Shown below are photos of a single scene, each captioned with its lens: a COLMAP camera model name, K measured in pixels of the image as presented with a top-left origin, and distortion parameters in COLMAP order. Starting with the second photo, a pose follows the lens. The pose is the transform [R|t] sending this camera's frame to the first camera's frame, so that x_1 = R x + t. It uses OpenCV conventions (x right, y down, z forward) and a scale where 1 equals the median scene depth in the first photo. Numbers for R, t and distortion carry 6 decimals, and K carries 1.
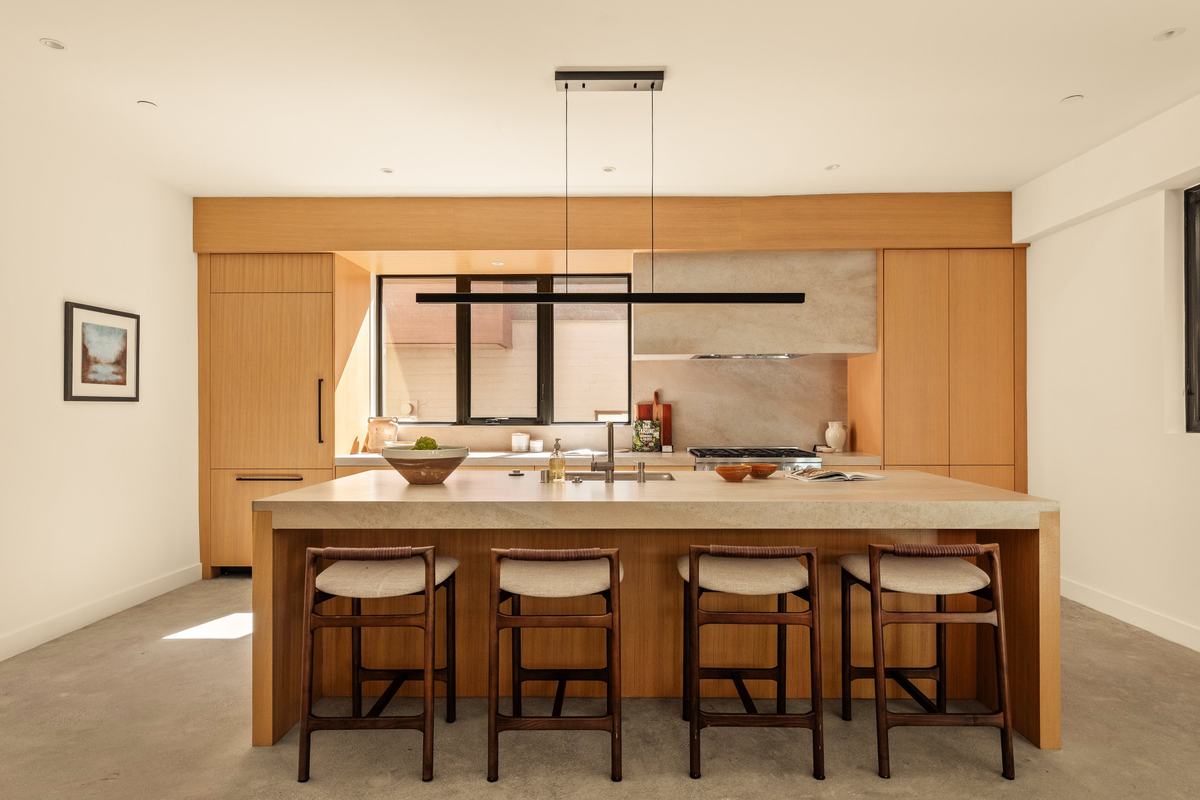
lens RADIAL K [[637.4, 0, 588.0], [0, 637.4, 409.6], [0, 0, 1]] dist [-0.007577, -0.000776]
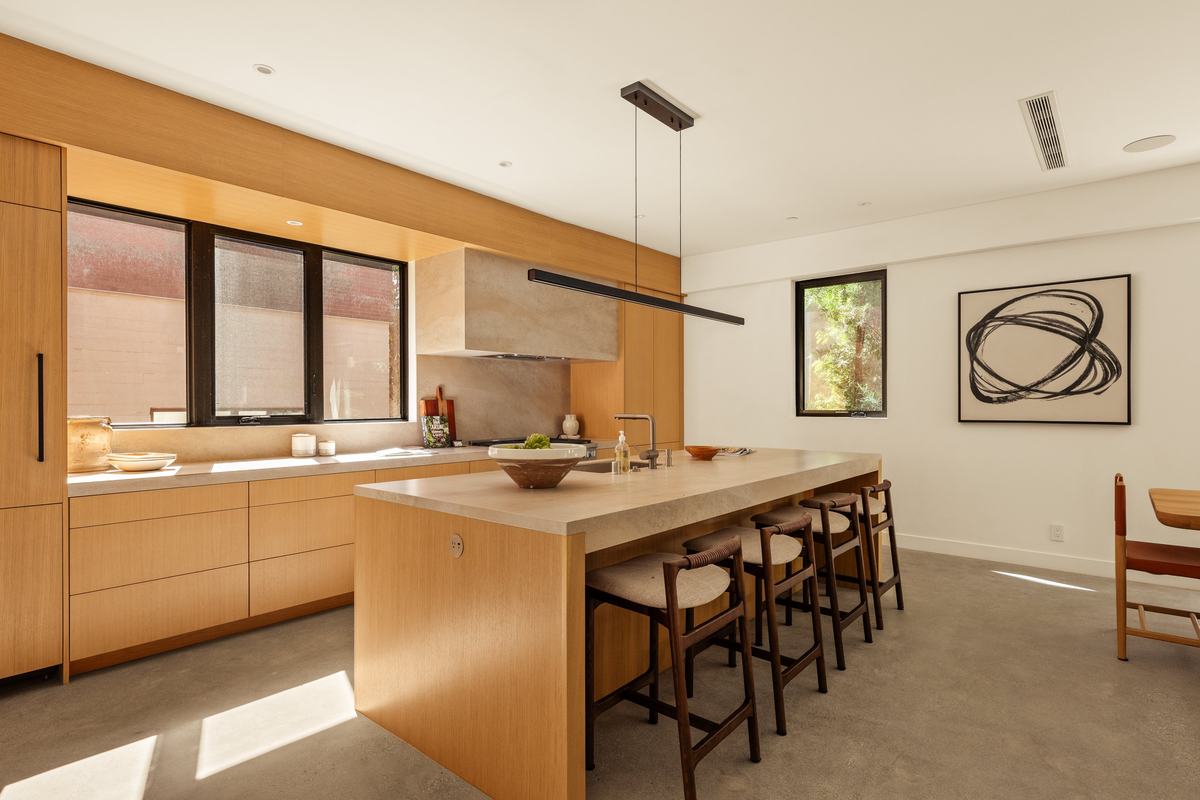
lens RADIAL K [[592.0, 0, 591.7], [0, 592.0, 402.0], [0, 0, 1]] dist [0.000538, -0.000050]
pose [[0.652665, 0.002603, 0.757642, -0.445202], [0.003635, 0.999972, -0.006567, 0.002187], [-0.757638, 0.007040, 0.652637, 0.220831]]
